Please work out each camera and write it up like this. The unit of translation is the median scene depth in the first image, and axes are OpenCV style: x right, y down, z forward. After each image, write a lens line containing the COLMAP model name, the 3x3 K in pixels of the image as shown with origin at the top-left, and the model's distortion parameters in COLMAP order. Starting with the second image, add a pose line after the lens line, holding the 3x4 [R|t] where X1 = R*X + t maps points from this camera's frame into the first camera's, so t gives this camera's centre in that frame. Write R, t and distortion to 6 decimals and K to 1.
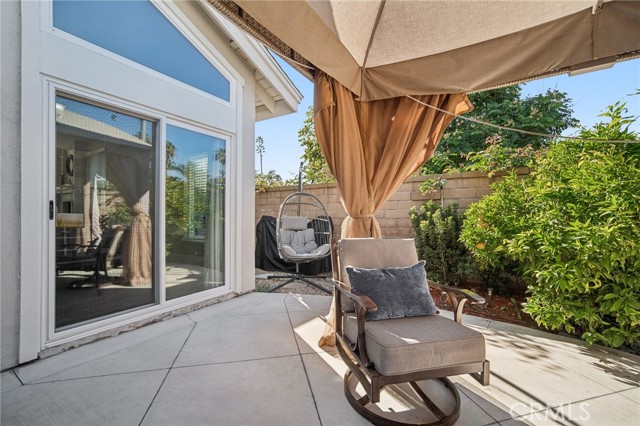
lens RADIAL K [[270.2, 0, 319.0], [0, 270.2, 213.5], [0, 0, 1]] dist [-0.004052, 0.001491]
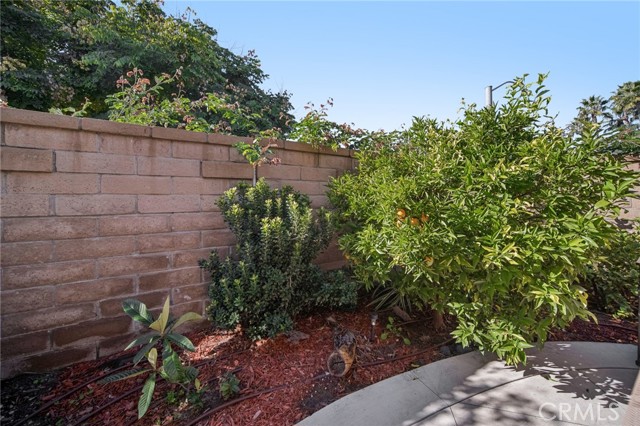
lens RADIAL K [[243.5, 0, 320.9], [0, 243.5, 206.4], [0, 0, 1]] dist [0.009741, 0.000215]
pose [[0.451464, -0.015539, 0.892154, 0.041883], [0.001396, 0.999859, 0.016709, -0.001789], [-0.892288, -0.006298, 0.451422, 1.102992]]
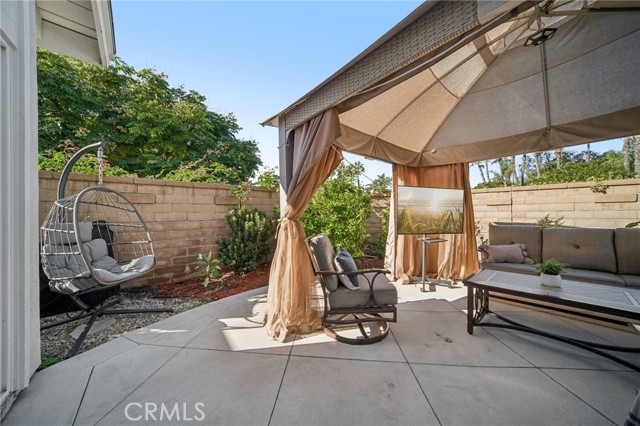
lens RADIAL K [[213.3, 0, 316.2], [0, 213.3, 215.6], [0, 0, 1]] dist [-0.000939, -0.000002]
pose [[0.322470, -0.007050, 0.946553, -0.720280], [0.001818, 0.999975, 0.006829, -0.013699], [-0.946578, -0.000481, 0.322475, 0.573178]]
